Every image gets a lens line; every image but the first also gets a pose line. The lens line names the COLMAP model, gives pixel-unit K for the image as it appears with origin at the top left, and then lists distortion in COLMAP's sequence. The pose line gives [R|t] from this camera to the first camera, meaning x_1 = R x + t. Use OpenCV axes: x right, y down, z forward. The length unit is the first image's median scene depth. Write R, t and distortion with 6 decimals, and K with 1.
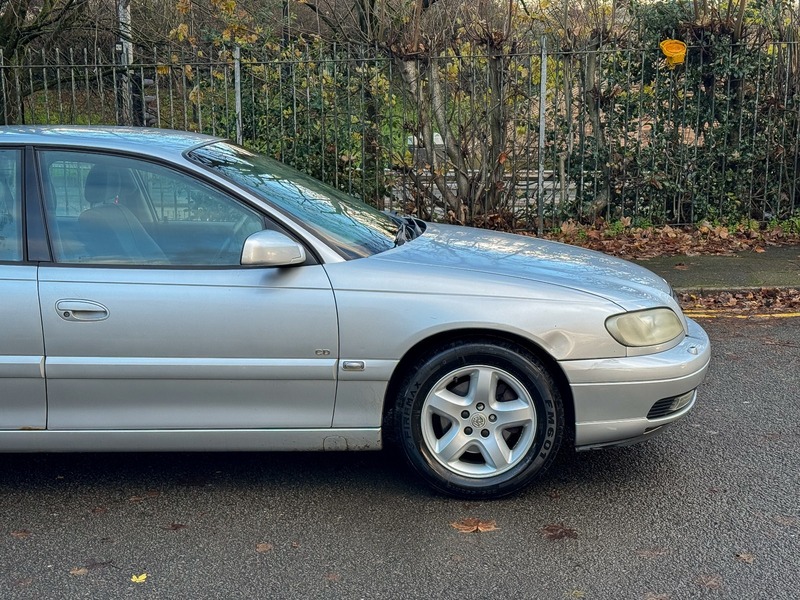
lens RADIAL K [[1214.3, 0, 400.0], [0, 1214.3, 300.0], [0, 0, 1]] dist [0.142164, 0.044851]
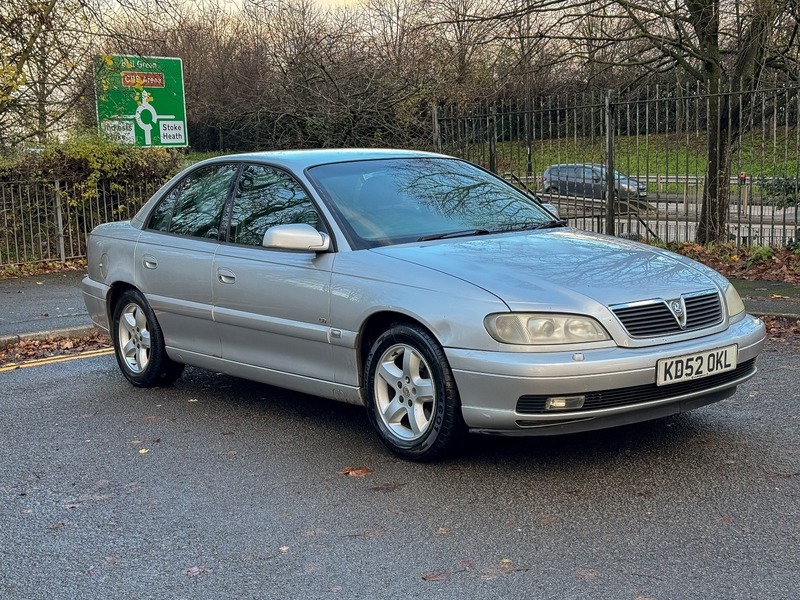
lens RADIAL K [[1214.3, 0, 400.0], [0, 1214.3, 300.0], [0, 0, 1]] dist [0.142164, 0.044851]
pose [[0.660380, 0.082418, -0.746395, 0.930859], [-0.101155, 0.994663, 0.020335, -0.012625], [0.744088, 0.062073, 0.665192, 0.205398]]
